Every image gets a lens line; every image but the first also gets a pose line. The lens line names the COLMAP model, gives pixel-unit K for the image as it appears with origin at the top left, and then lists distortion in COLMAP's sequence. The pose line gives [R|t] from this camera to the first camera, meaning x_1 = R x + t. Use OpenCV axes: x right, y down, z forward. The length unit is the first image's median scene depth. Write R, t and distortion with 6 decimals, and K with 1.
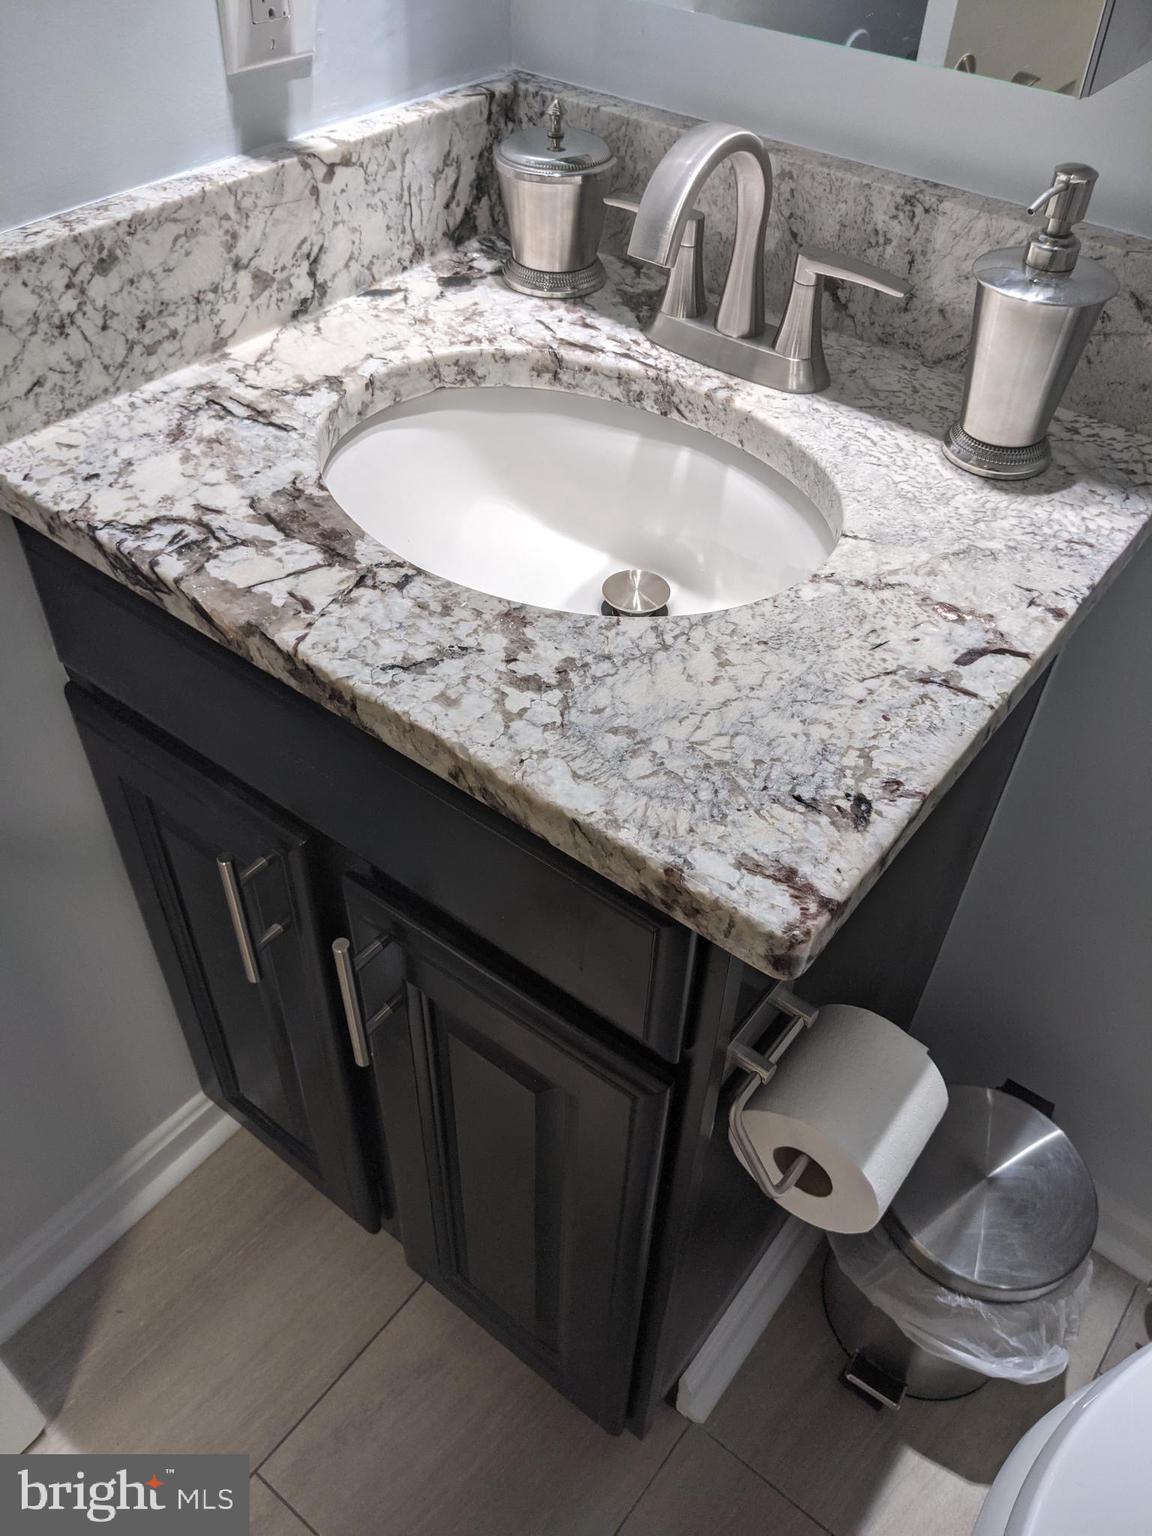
lens RADIAL K [[1212.5, 0, 580.7], [0, 1212.5, 741.2], [0, 0, 1]] dist [0.069477, -0.106166]
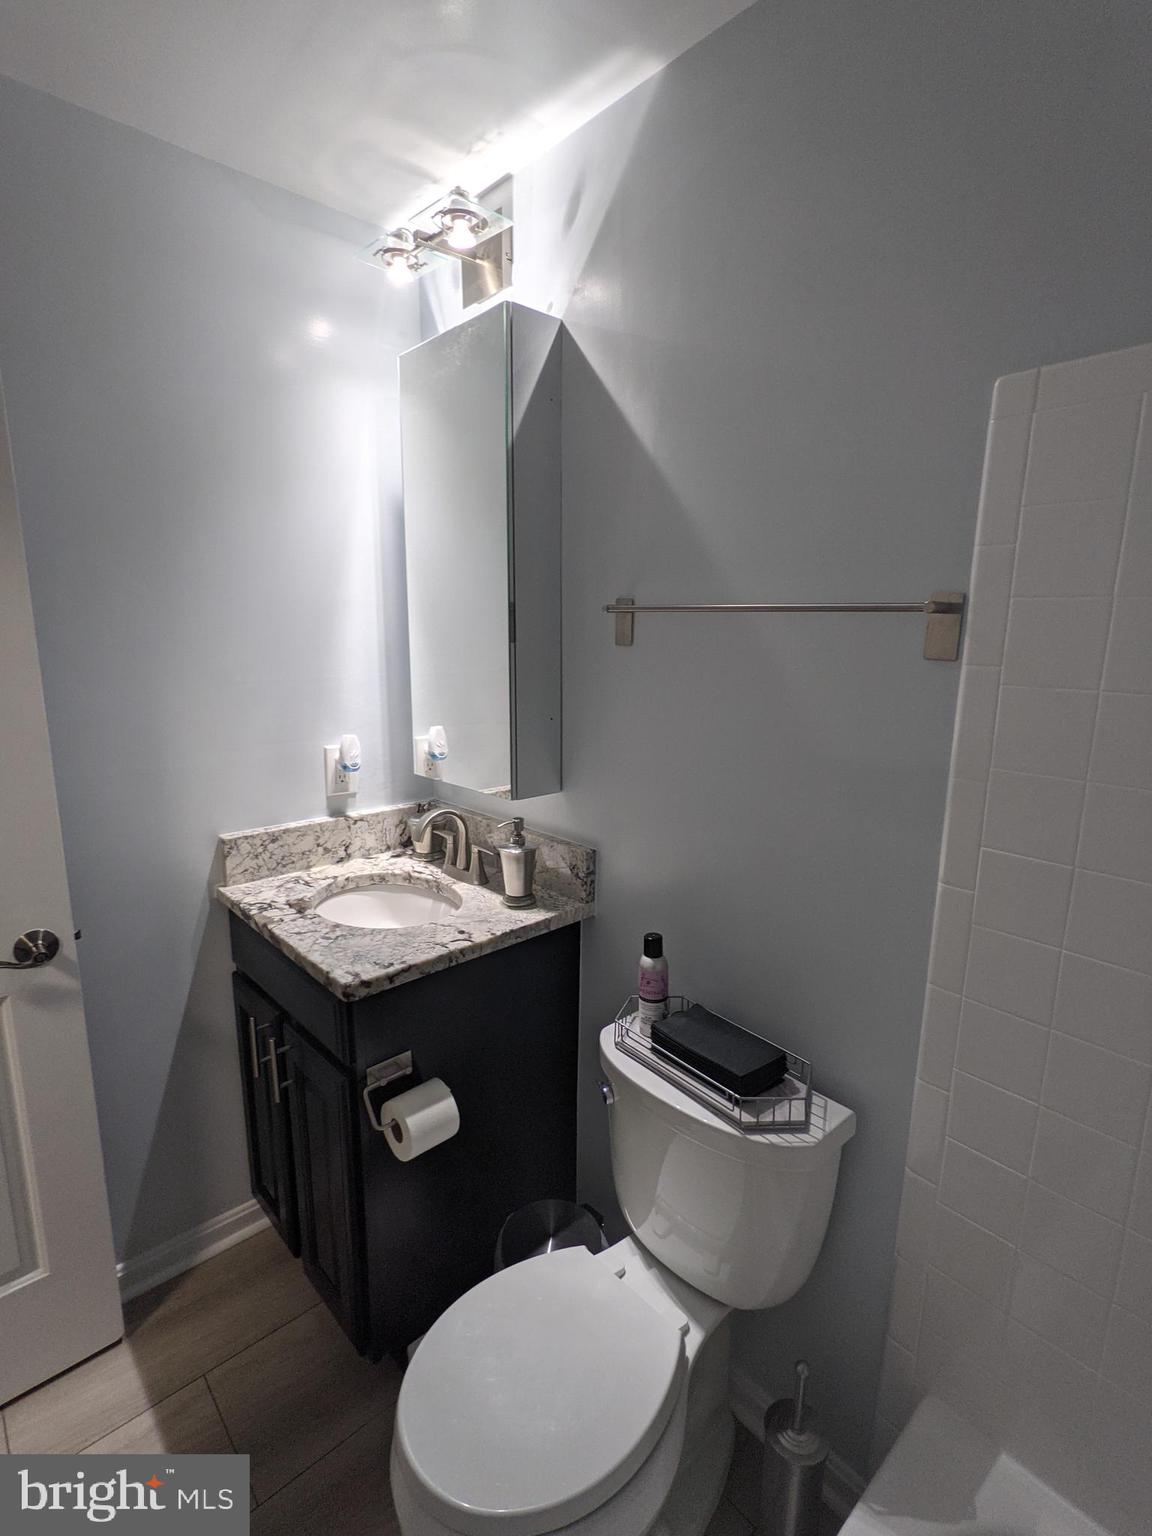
lens RADIAL K [[743.1, 0, 576.0], [0, 743.1, 768.0], [0, 0, 1]] dist [0.002100, -0.000170]
pose [[0.985349, 0.001640, -0.170543, 0.768419], [-0.094195, 0.838842, -0.536164, 0.463879], [0.142179, 0.544373, 0.826707, -0.706160]]
